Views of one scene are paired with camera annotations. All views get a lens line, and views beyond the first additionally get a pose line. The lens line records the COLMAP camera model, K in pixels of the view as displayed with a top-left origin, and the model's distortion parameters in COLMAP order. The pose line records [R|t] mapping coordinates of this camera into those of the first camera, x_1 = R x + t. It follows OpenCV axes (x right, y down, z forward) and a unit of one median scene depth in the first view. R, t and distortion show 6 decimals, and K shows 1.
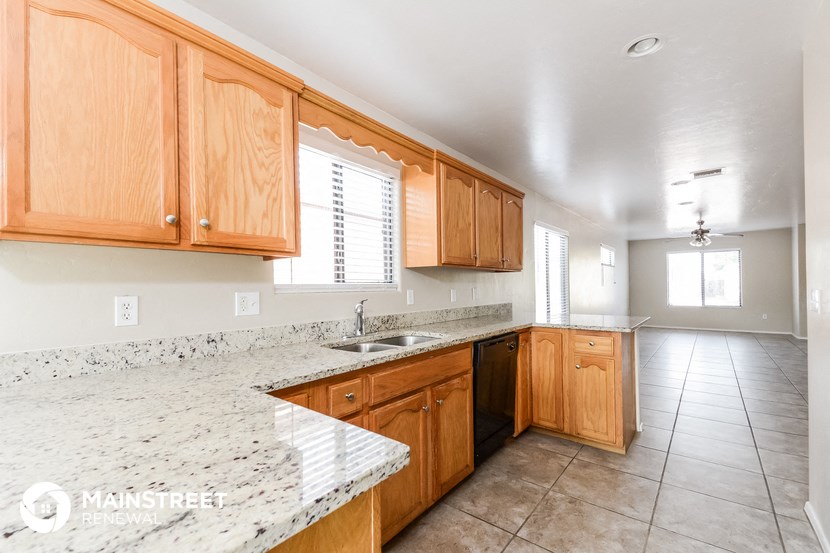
lens RADIAL K [[363.1, 0, 415.8], [0, 363.1, 281.6], [0, 0, 1]] dist [0.001761, -0.000750]
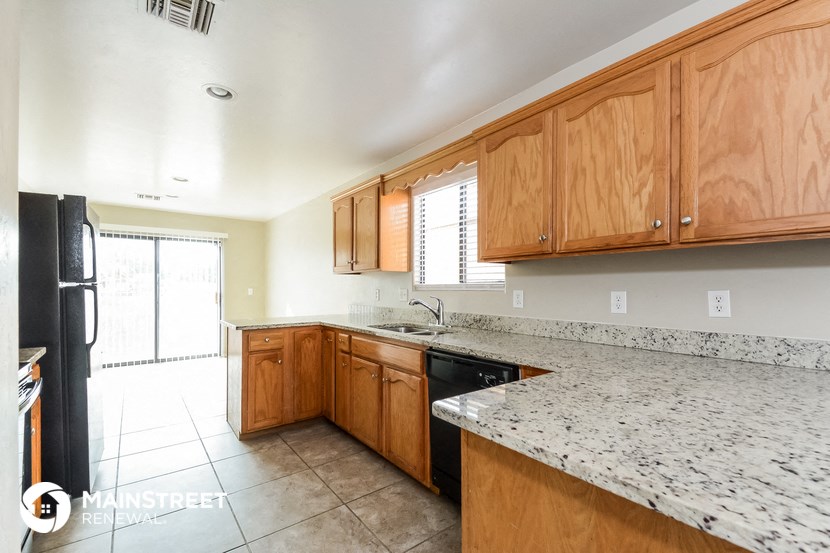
lens RADIAL K [[363.1, 0, 415.2], [0, 363.1, 284.2], [0, 0, 1]] dist [0.001761, -0.000750]
pose [[-0.247630, 0.000162, -0.968855, 0.999385], [0.014123, 0.999894, -0.003442, 0.009260], [0.968752, -0.014535, -0.247606, 1.135938]]
